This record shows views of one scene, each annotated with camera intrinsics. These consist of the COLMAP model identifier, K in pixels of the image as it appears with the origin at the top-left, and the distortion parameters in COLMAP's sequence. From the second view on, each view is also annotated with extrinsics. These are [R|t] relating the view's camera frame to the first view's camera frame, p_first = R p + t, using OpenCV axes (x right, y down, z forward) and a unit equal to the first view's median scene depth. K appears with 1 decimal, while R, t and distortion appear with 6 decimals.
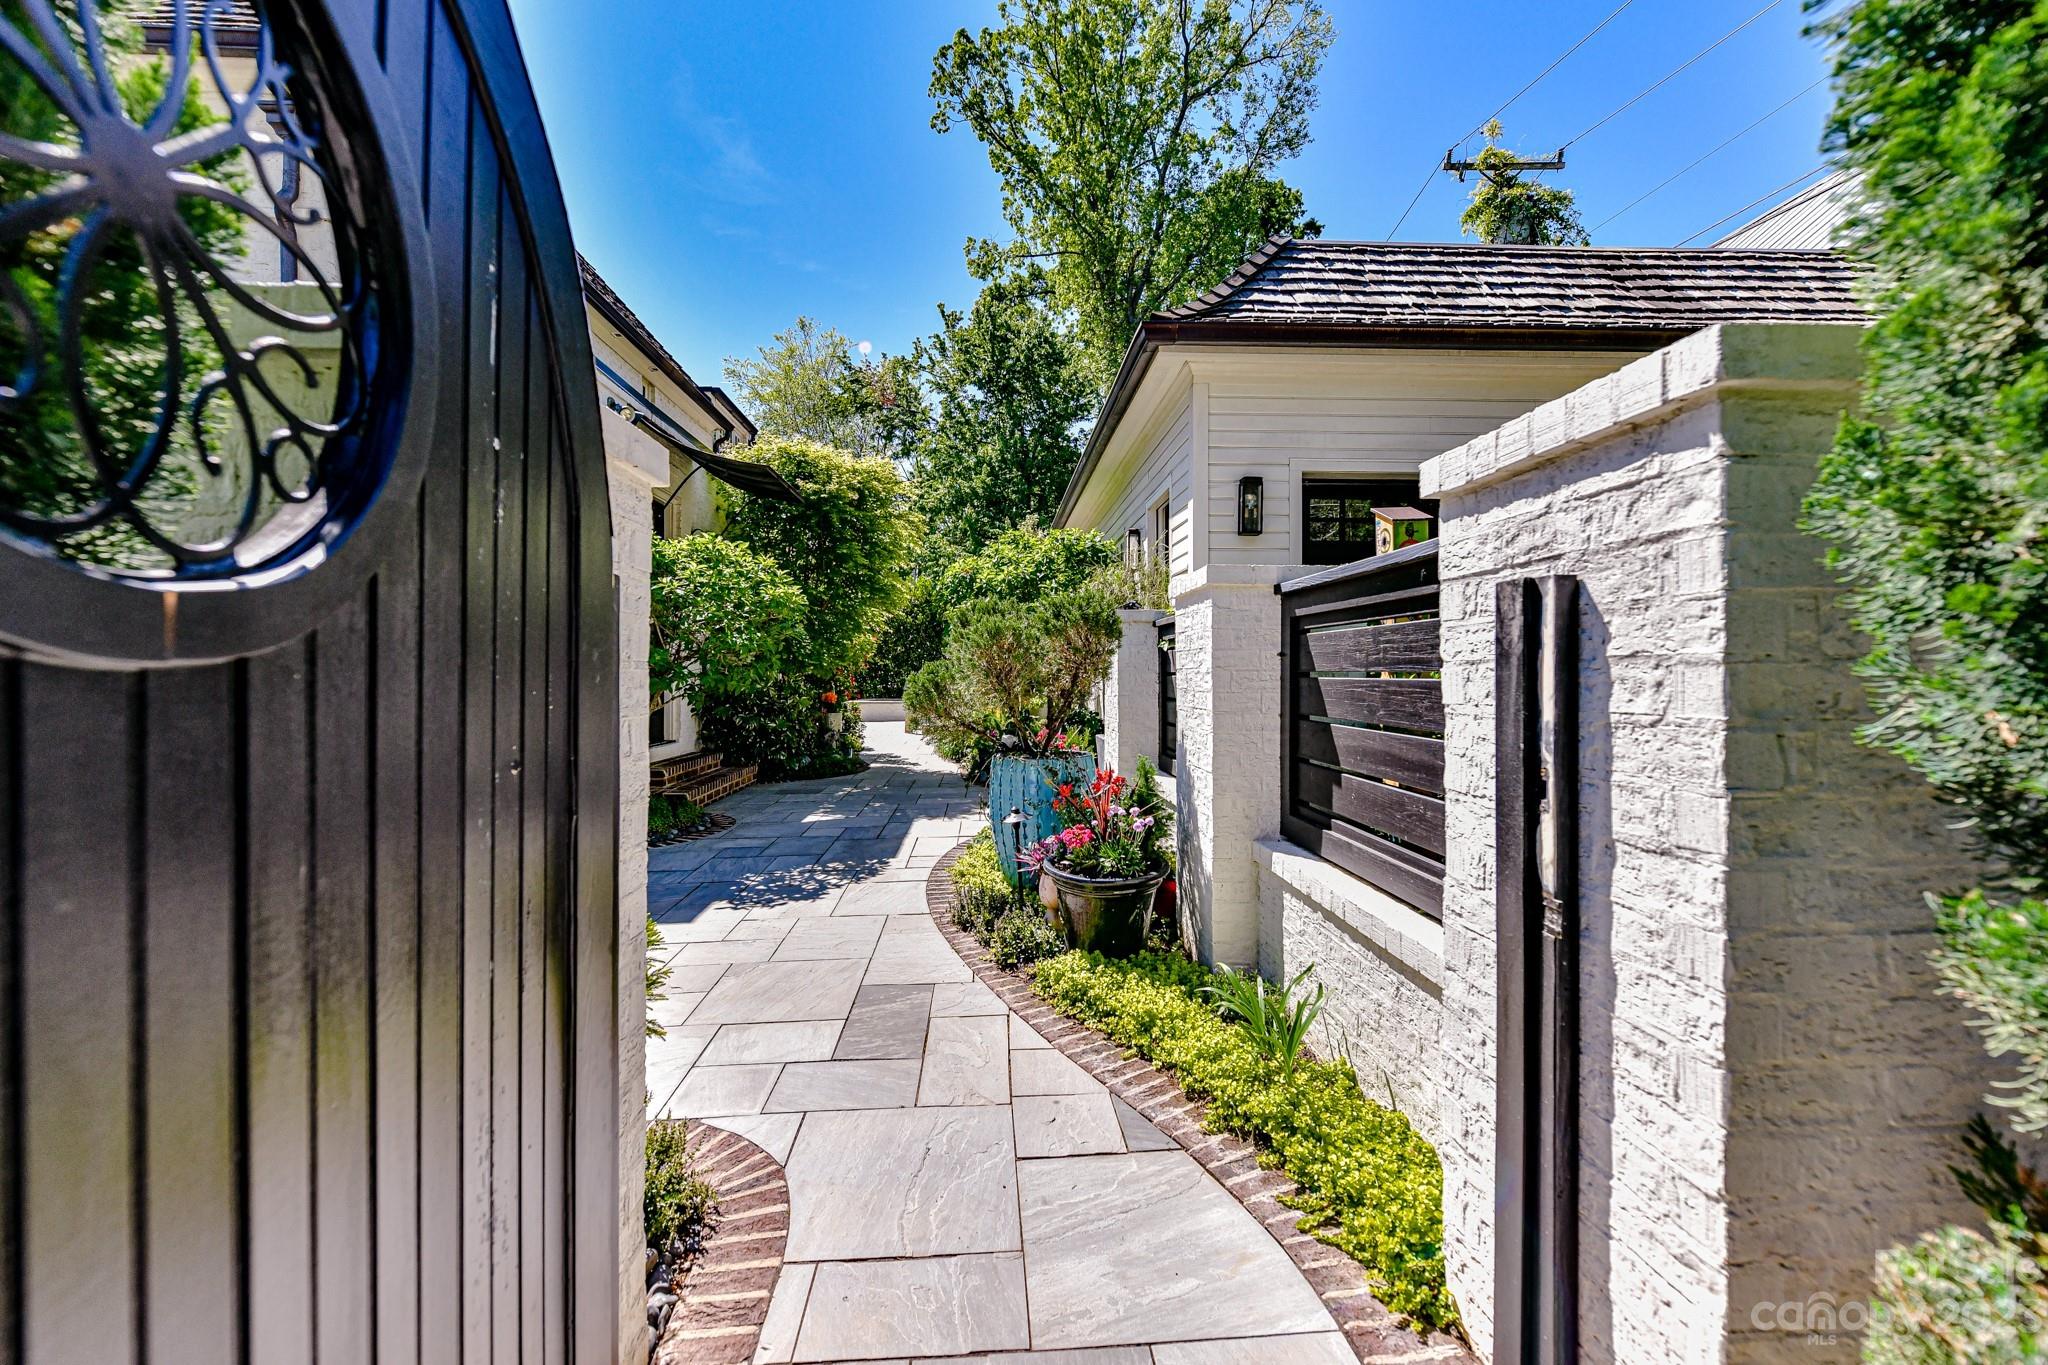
lens RADIAL K [[820.5, 0, 1018.6], [0, 820.5, 664.9], [0, 0, 1]] dist [0.000035, -0.005225]
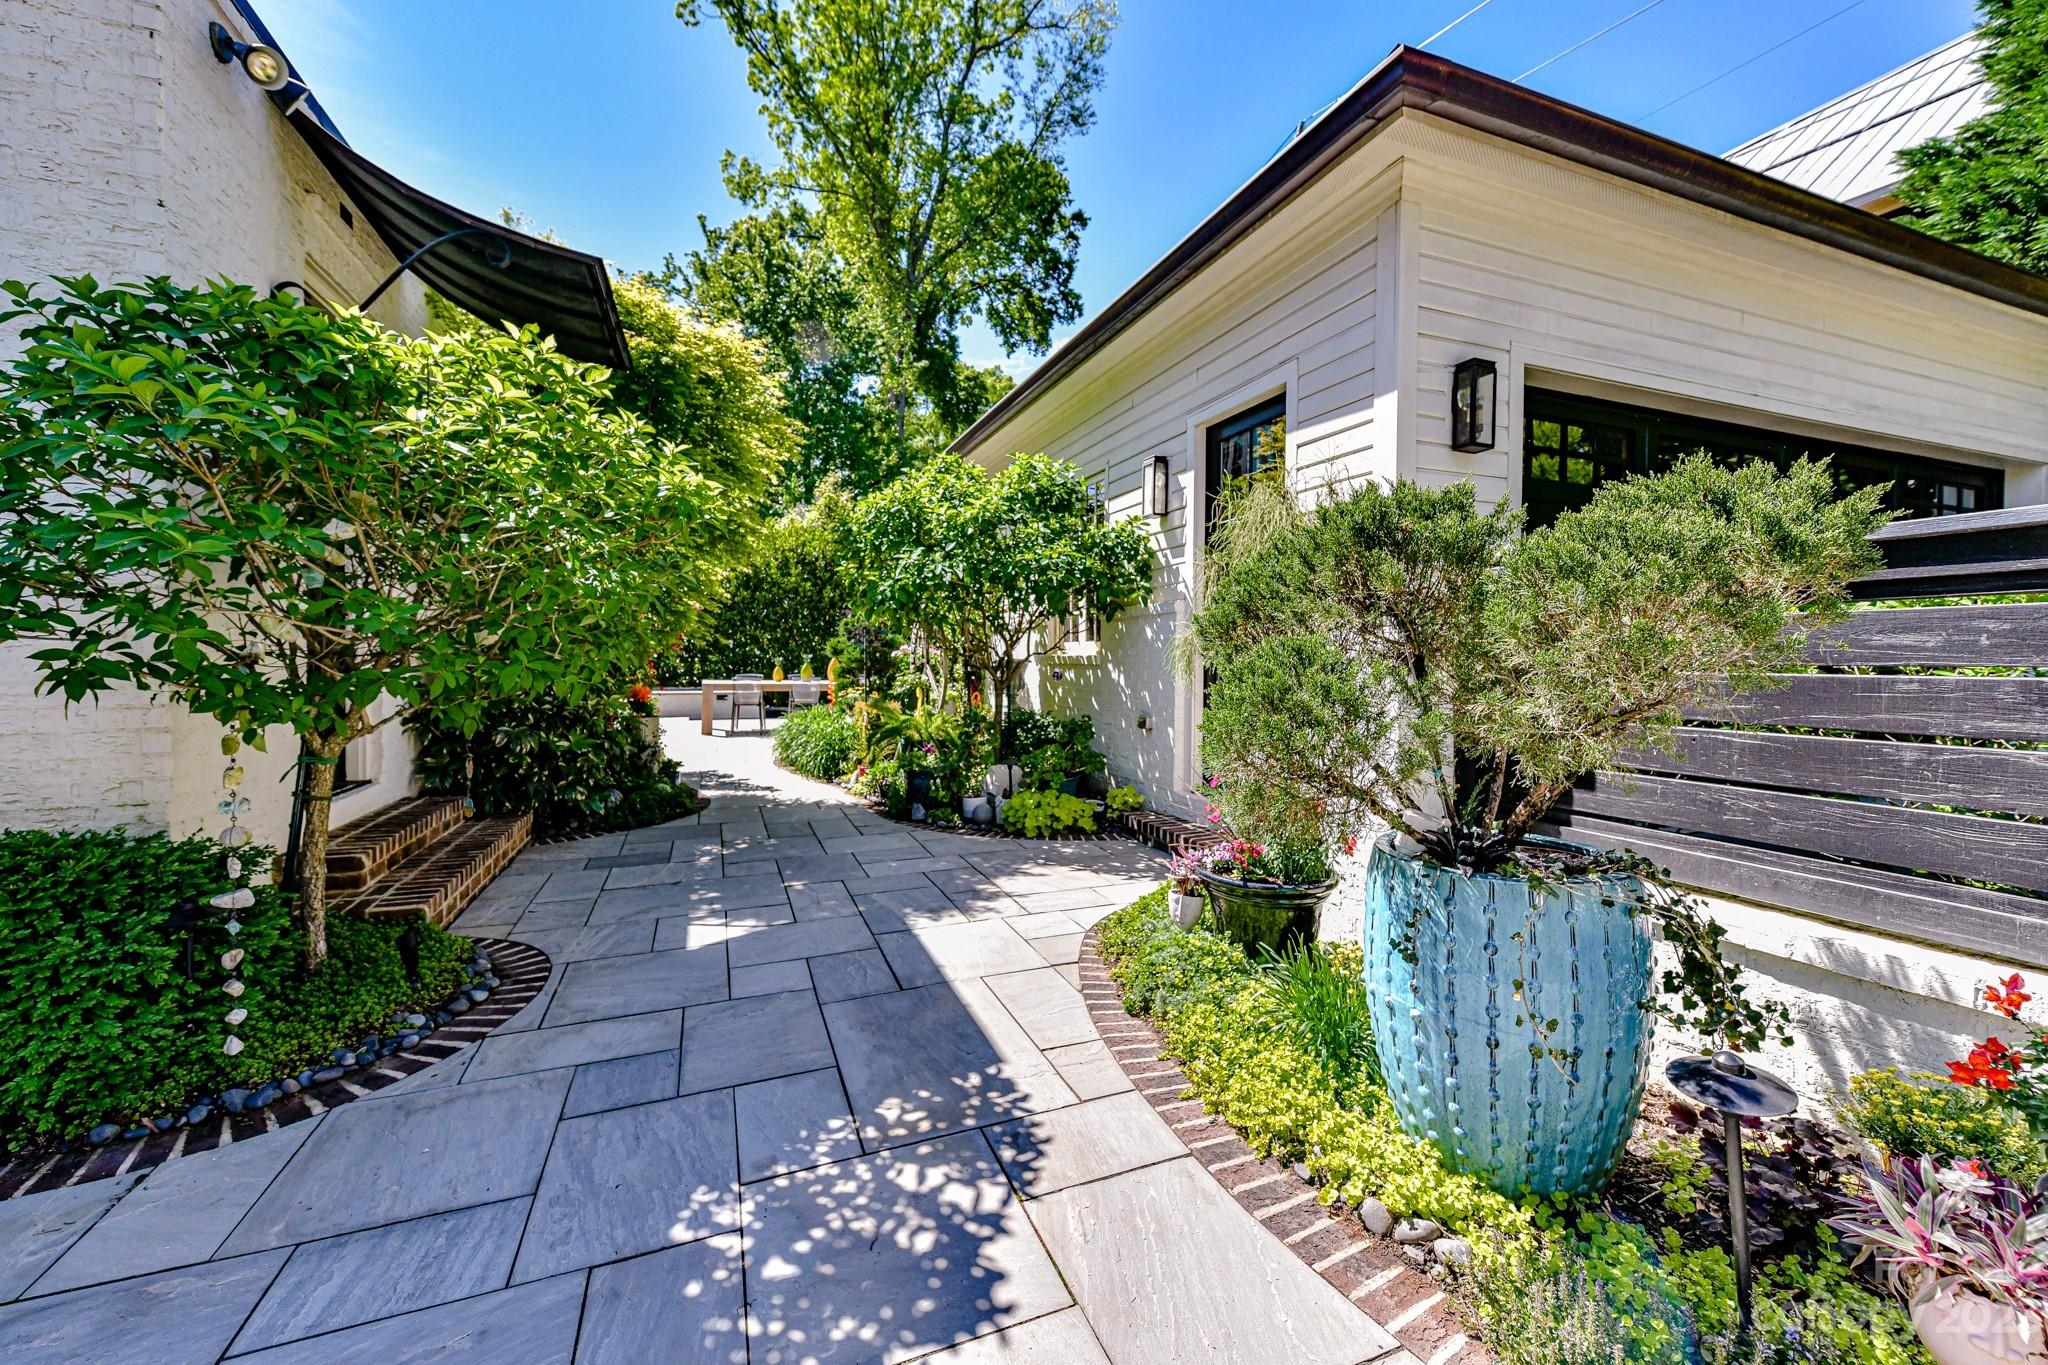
lens RADIAL K [[820.5, 0, 1018.6], [0, 820.5, 664.9], [0, 0, 1]] dist [0.000035, -0.005225]
pose [[0.947317, 0.004960, 0.320259, -0.047847], [-0.010021, 0.999850, 0.014156, 0.001130], [-0.320140, -0.016620, 0.947224, 0.089197]]
